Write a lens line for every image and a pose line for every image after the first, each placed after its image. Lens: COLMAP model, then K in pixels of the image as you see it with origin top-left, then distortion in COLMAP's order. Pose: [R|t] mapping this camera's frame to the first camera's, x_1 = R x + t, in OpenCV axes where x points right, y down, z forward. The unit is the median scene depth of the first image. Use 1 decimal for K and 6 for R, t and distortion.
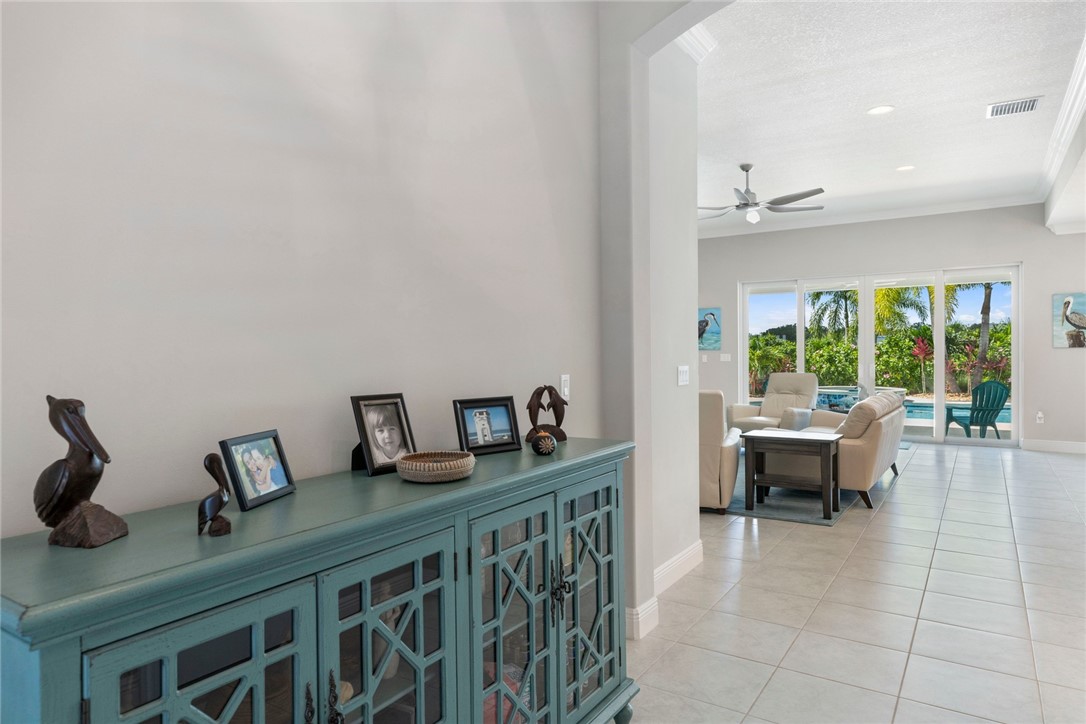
lens RADIAL K [[677.6, 0, 542.1], [0, 677.6, 358.9], [0, 0, 1]] dist [0.005423, -0.000017]
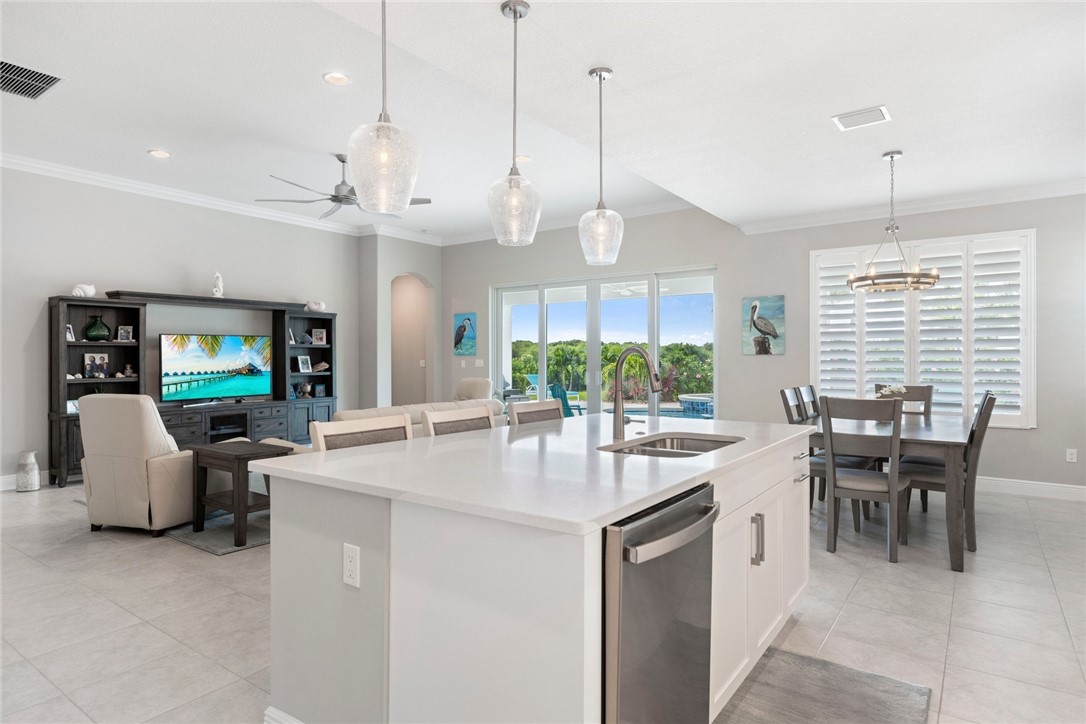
lens RADIAL K [[606.3, 0, 537.9], [0, 606.3, 360.1], [0, 0, 1]] dist [0.006101, 0.001010]
pose [[0.998714, 0.009800, -0.049747, 0.515639], [-0.010293, 0.999900, -0.009657, 0.002022], [0.049647, 0.010157, 0.998715, 0.148563]]
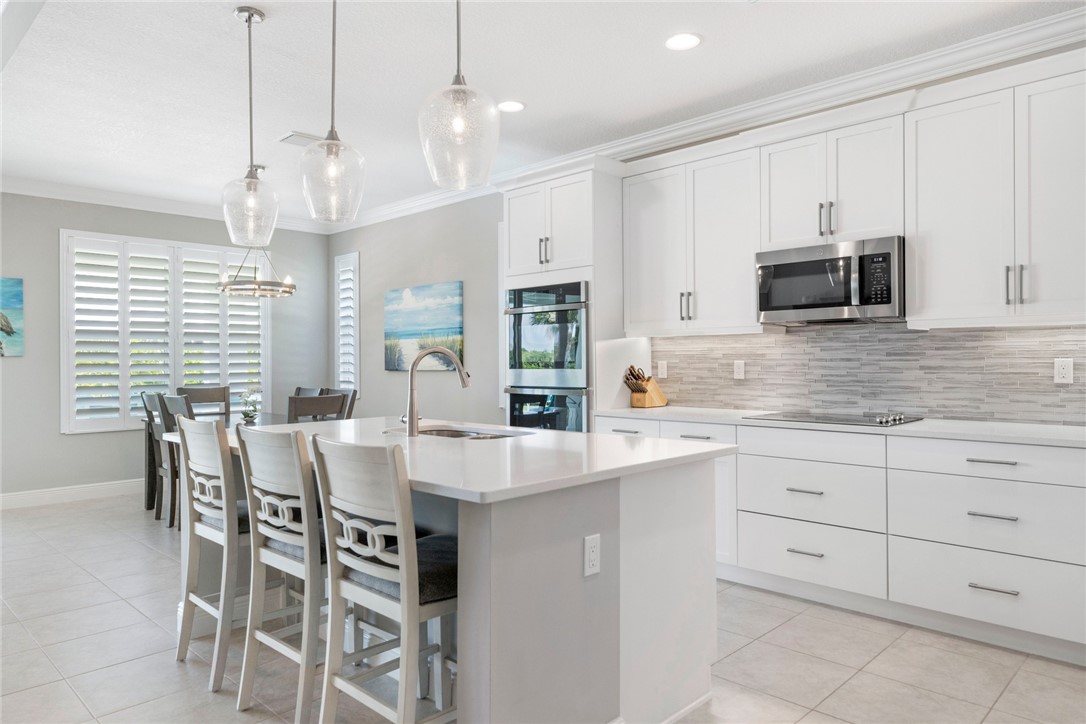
lens RADIAL K [[708.8, 0, 540.1], [0, 708.8, 355.8], [0, 0, 1]] dist [0.005239, -0.000589]
pose [[0.196934, 0.014527, 0.980309, 0.196347], [0.016197, 0.999706, -0.018068, 0.003946], [-0.980283, 0.019437, 0.196641, 0.317132]]
